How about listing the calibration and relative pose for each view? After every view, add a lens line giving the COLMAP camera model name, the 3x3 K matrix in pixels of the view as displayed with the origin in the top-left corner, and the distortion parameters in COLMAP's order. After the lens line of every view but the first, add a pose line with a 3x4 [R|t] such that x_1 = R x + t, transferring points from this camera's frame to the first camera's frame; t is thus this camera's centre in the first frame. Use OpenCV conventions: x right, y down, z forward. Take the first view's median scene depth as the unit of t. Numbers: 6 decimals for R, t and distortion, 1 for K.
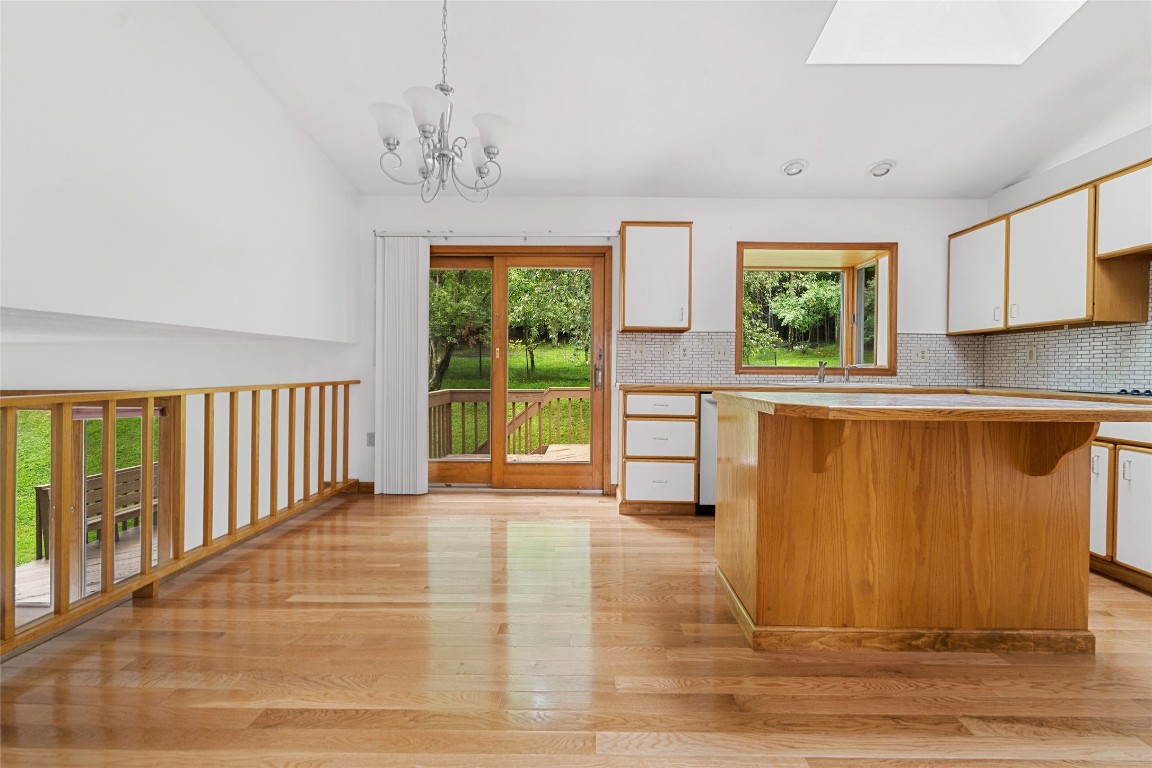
lens RADIAL K [[481.4, 0, 584.2], [0, 481.4, 370.0], [0, 0, 1]] dist [0.001150, -0.000184]
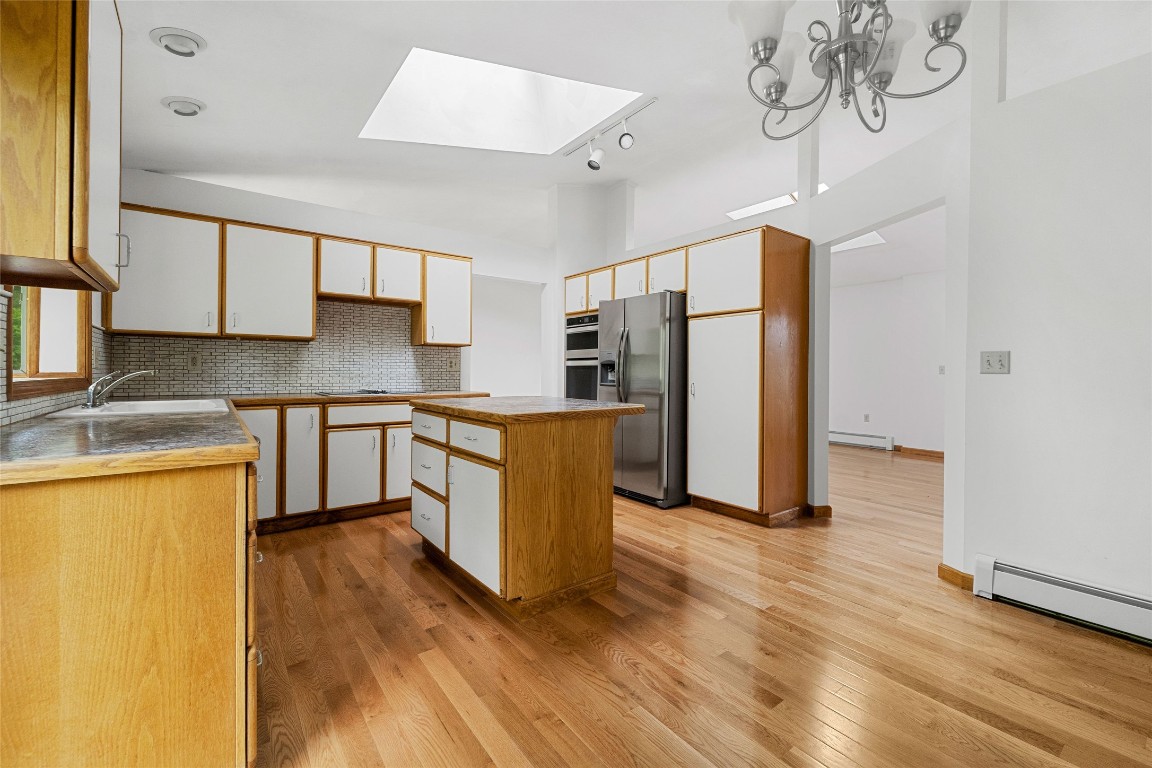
lens RADIAL K [[481.4, 0, 584.2], [0, 481.4, 370.0], [0, 0, 1]] dist [0.001150, -0.000184]
pose [[-0.626977, -0.011977, 0.778946, -0.309861], [-0.012079, 0.999911, 0.005652, -0.026289], [-0.778945, -0.005865, -0.627065, 0.900046]]
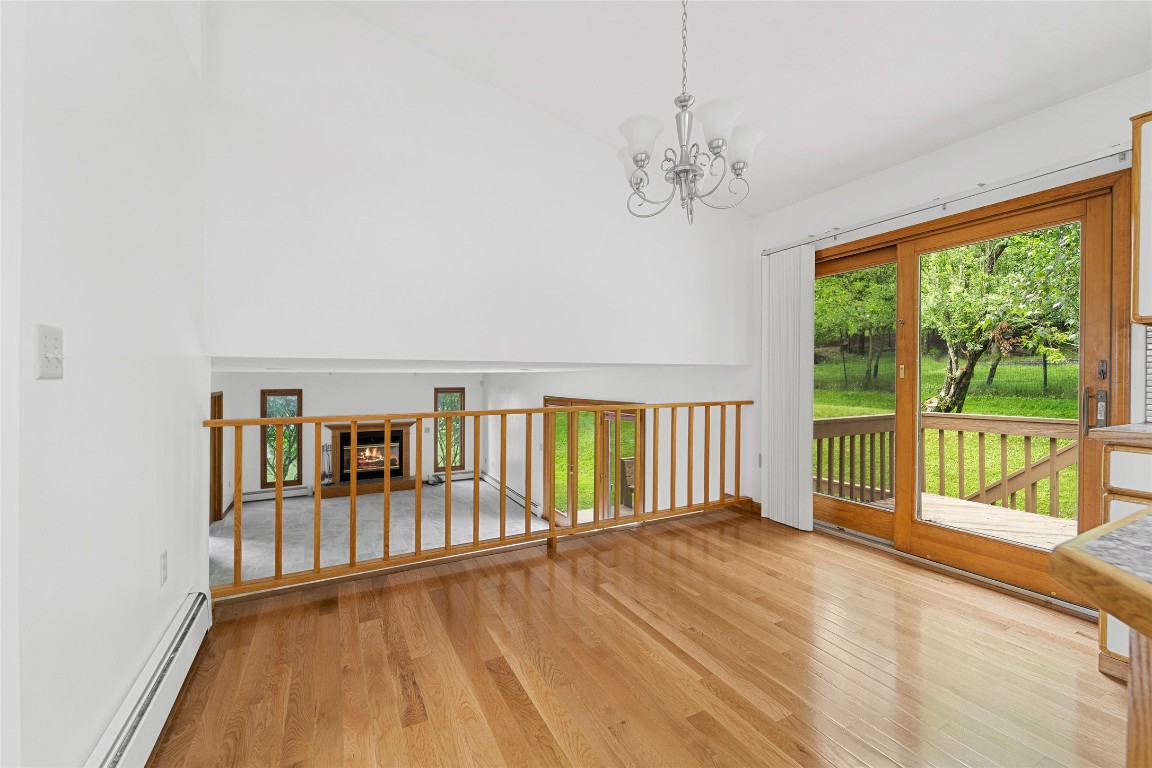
lens RADIAL K [[461.6, 0, 576.0], [0, 461.6, 378.6], [0, 0, 1]] dist [0.002003, 0.000181]
pose [[0.484727, -0.005831, -0.874646, 0.213997], [0.002396, 0.999983, -0.005338, -0.022225], [0.874662, 0.000492, 0.484733, 0.212862]]
